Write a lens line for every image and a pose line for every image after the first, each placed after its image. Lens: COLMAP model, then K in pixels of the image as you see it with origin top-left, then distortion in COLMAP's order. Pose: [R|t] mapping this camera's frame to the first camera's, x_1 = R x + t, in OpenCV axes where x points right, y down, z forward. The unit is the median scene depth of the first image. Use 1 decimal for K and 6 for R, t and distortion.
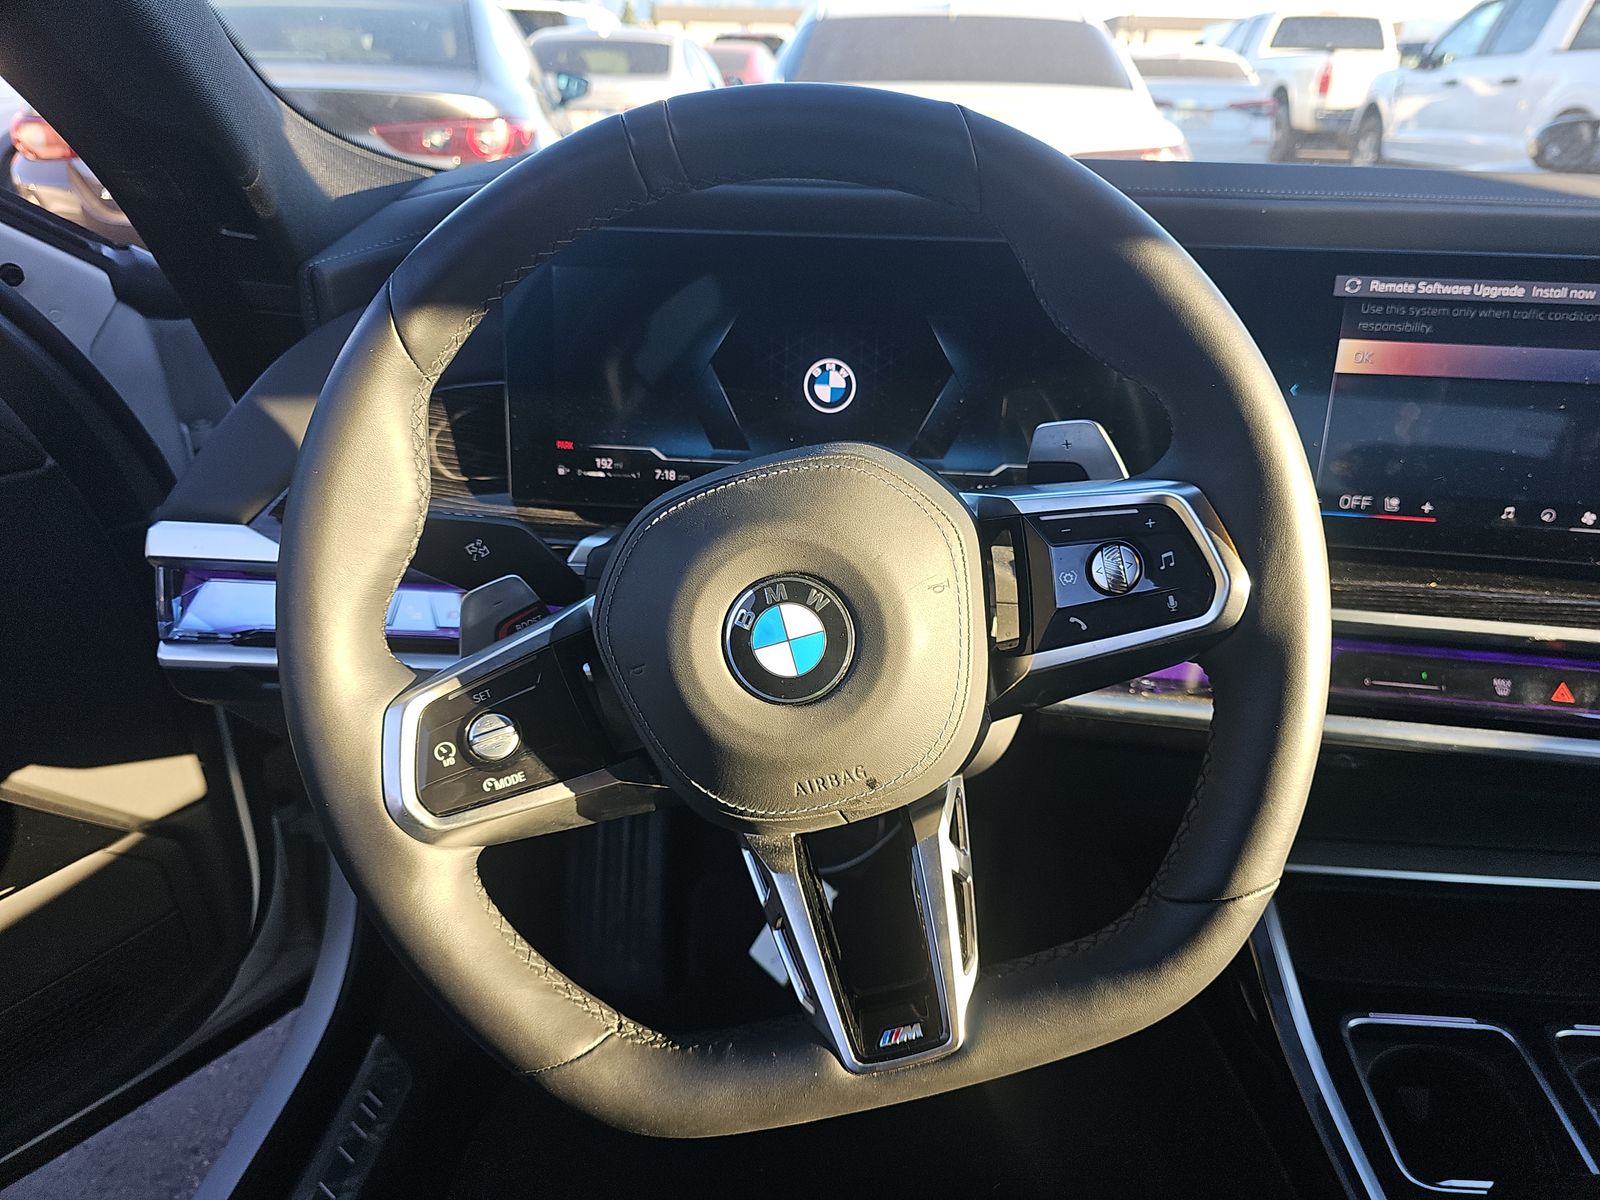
lens RADIAL K [[1079.1, 0, 800.0], [0, 1079.1, 600.0], [0, 0, 1]] dist [0.004672, -0.022856]
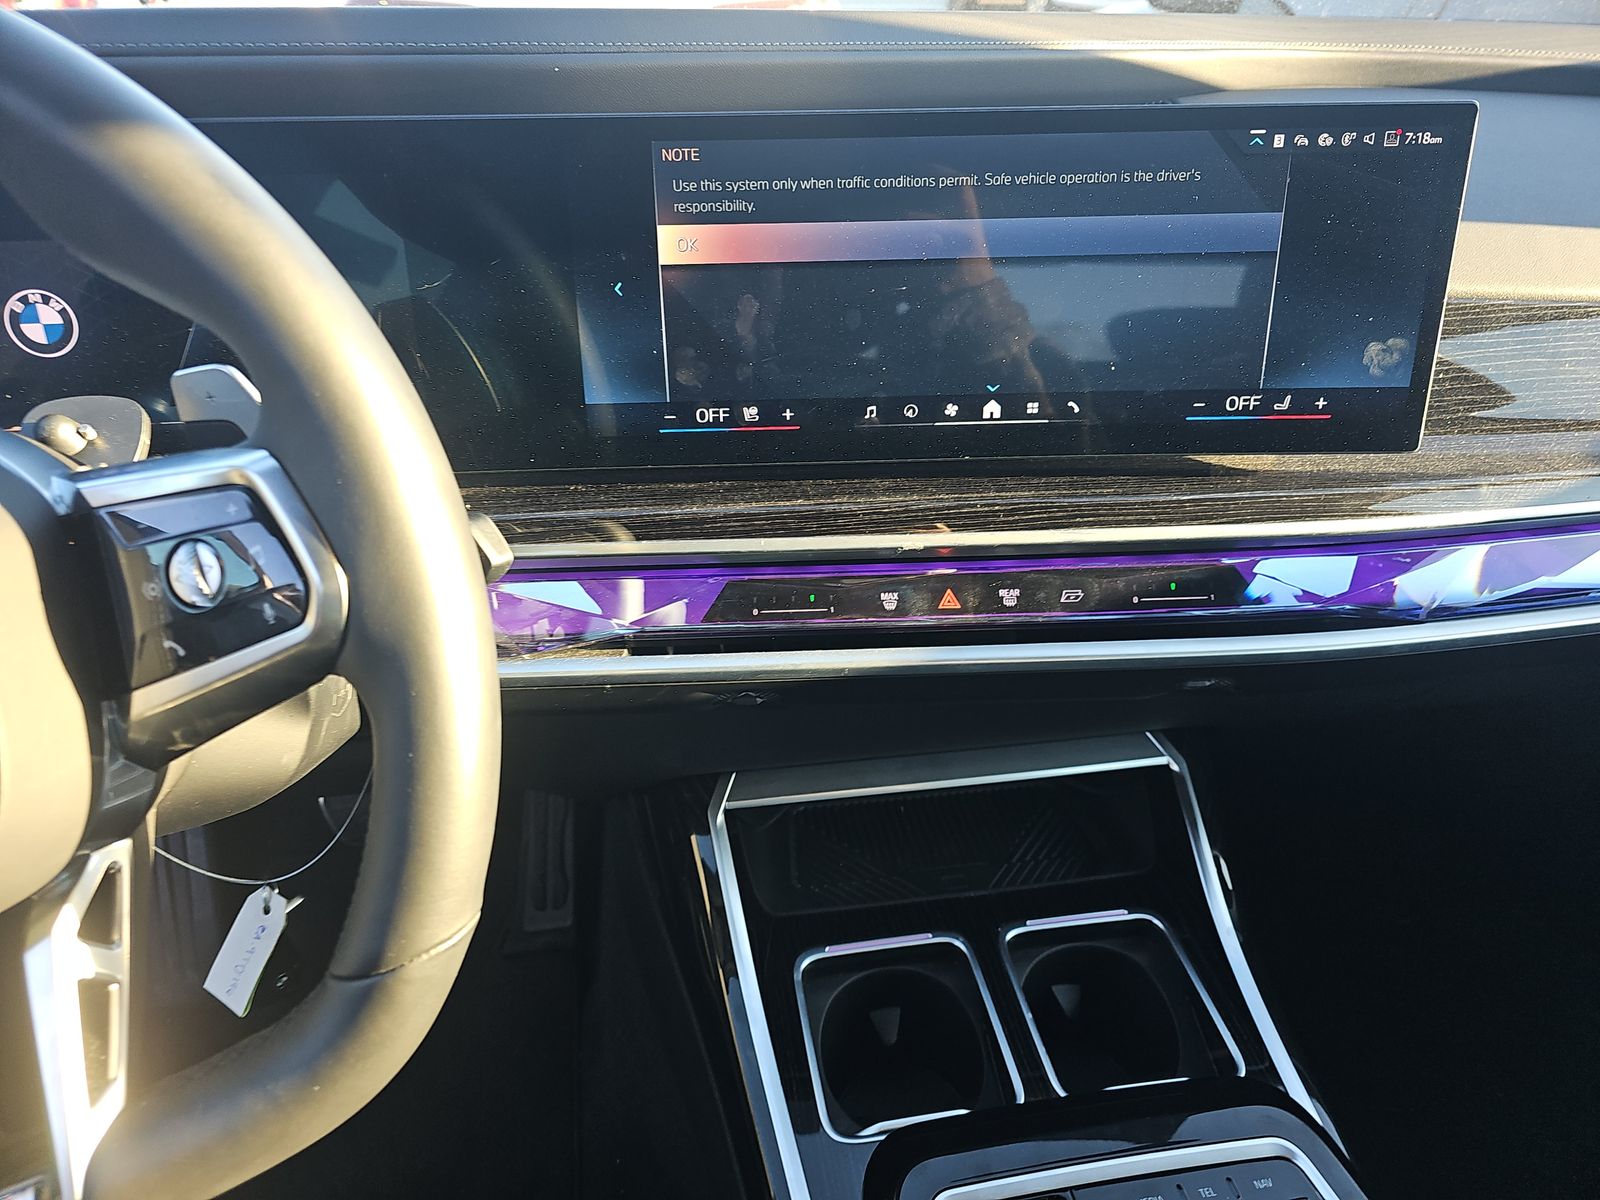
lens RADIAL K [[1074.9, 0, 788.7], [0, 1074.9, 600.8], [0, 0, 1]] dist [0.057742, -0.057135]
pose [[0.969362, -0.133860, 0.205958, 0.378592], [0.111367, 0.986841, 0.117226, -0.037687], [-0.218939, -0.090697, 0.971514, 0.119093]]
